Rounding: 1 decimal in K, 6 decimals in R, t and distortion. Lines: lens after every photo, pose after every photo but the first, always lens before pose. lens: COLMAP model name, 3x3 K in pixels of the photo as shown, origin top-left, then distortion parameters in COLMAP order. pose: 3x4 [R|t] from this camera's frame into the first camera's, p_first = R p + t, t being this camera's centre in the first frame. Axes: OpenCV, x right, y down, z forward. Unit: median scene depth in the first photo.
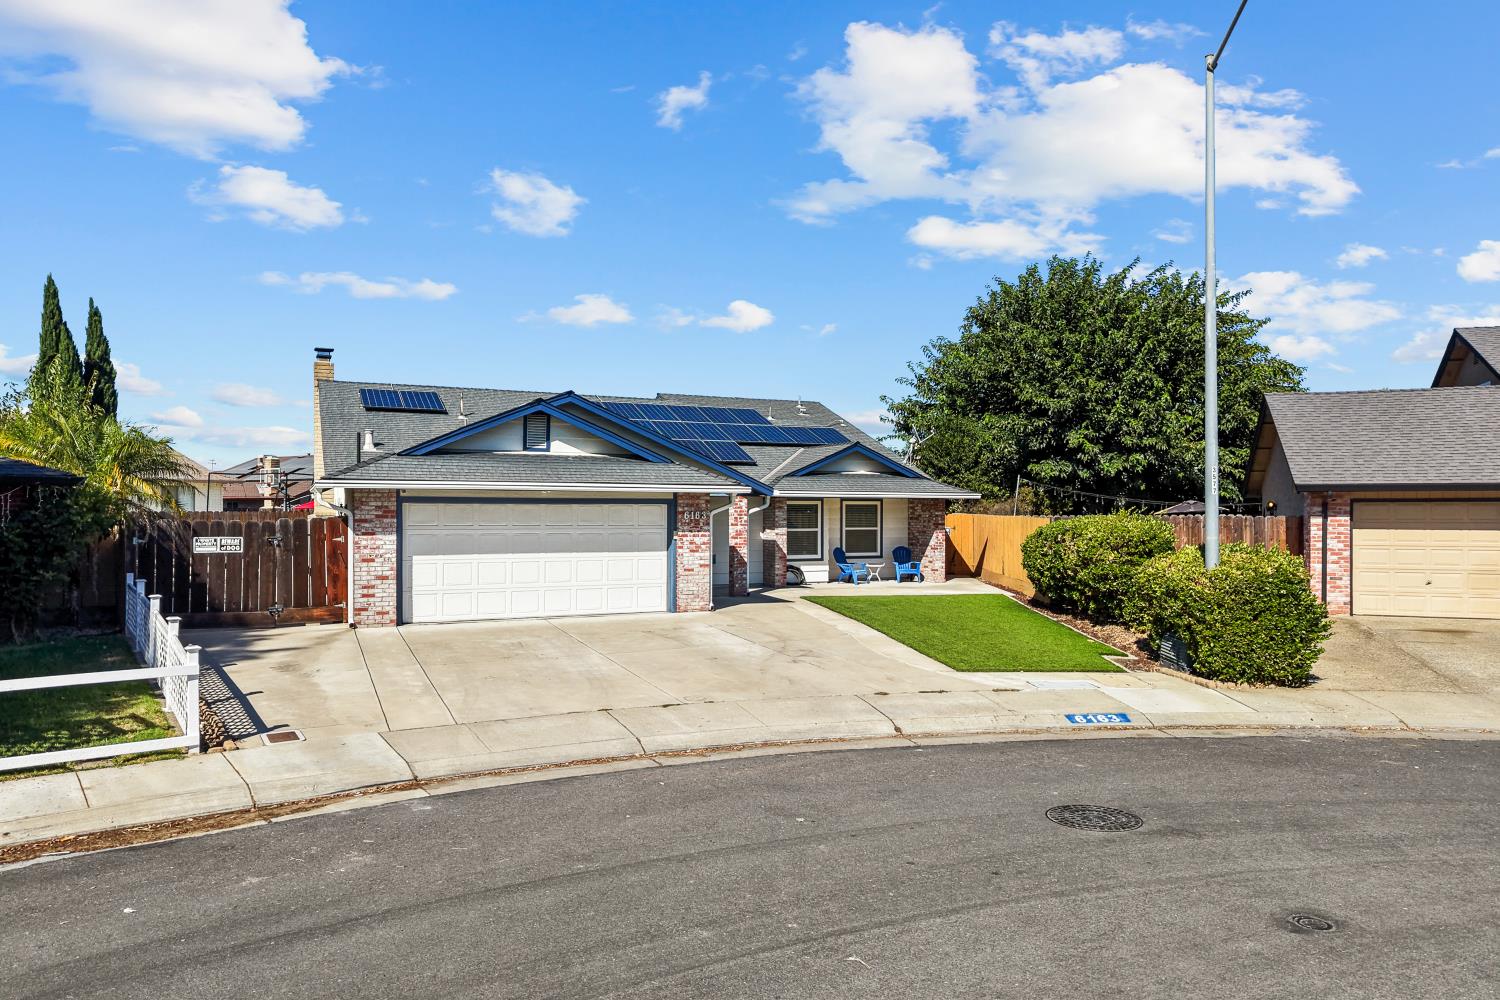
lens RADIAL K [[979.1, 0, 750.0], [0, 979.1, 500.0], [0, 0, 1]] dist [0.005138, -0.002540]
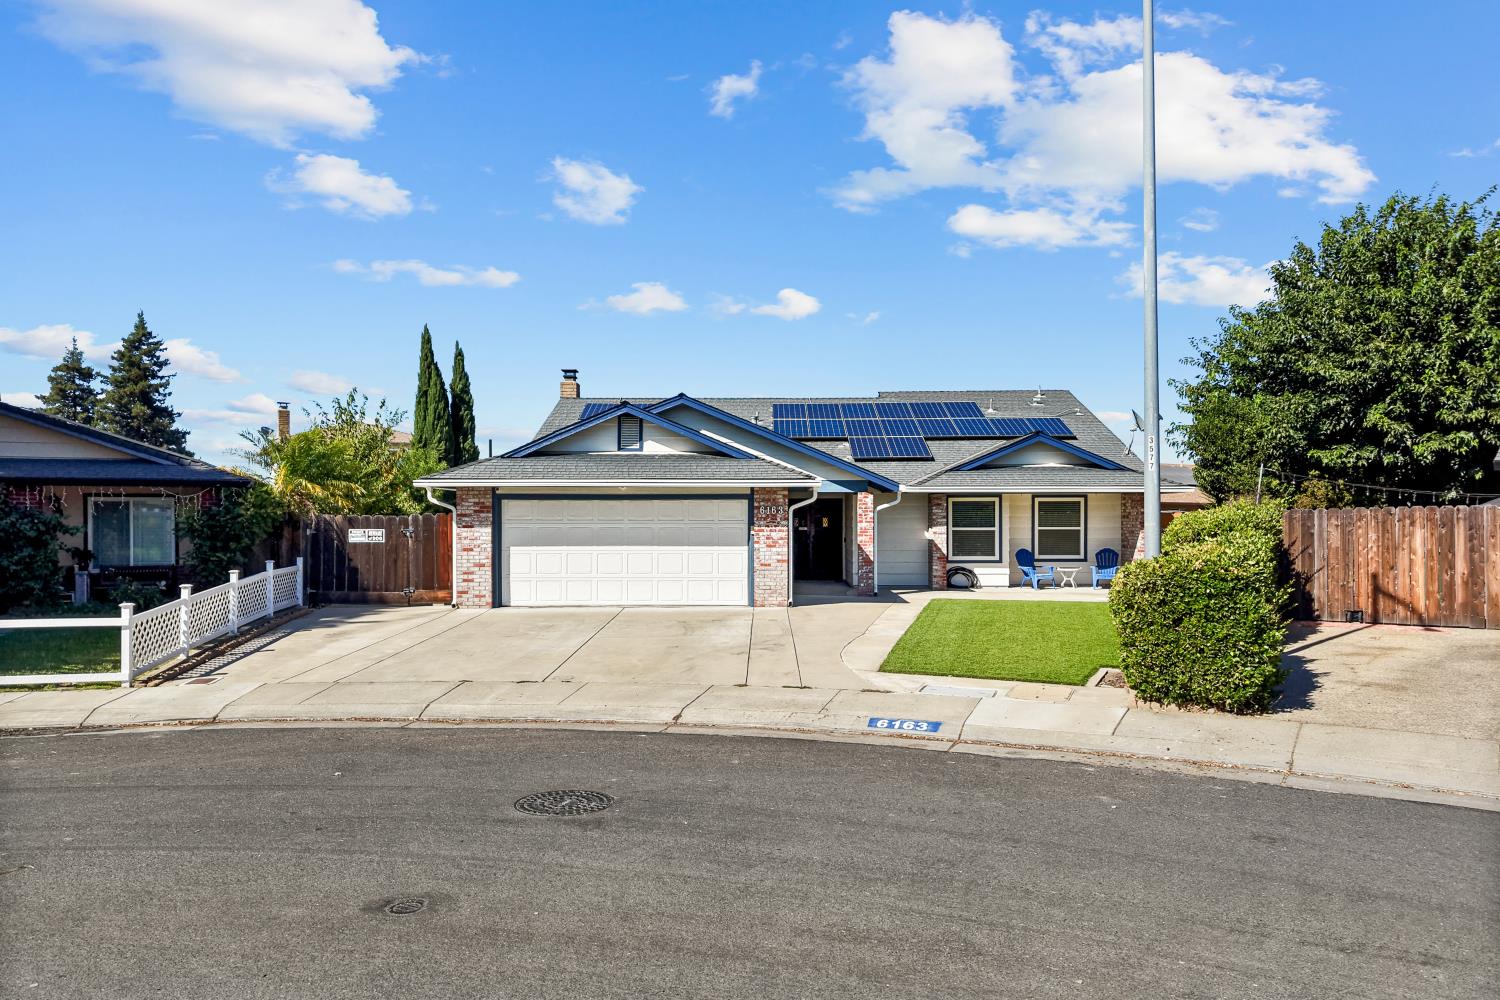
lens RADIAL K [[984.5, 0, 753.6], [0, 984.5, 522.8], [0, 0, 1]] dist [0.022874, -0.002828]
pose [[0.906512, -0.002806, -0.422170, 0.361016], [0.008029, 0.999912, 0.010594, 0.018413], [0.422103, -0.012993, 0.906455, 0.086031]]
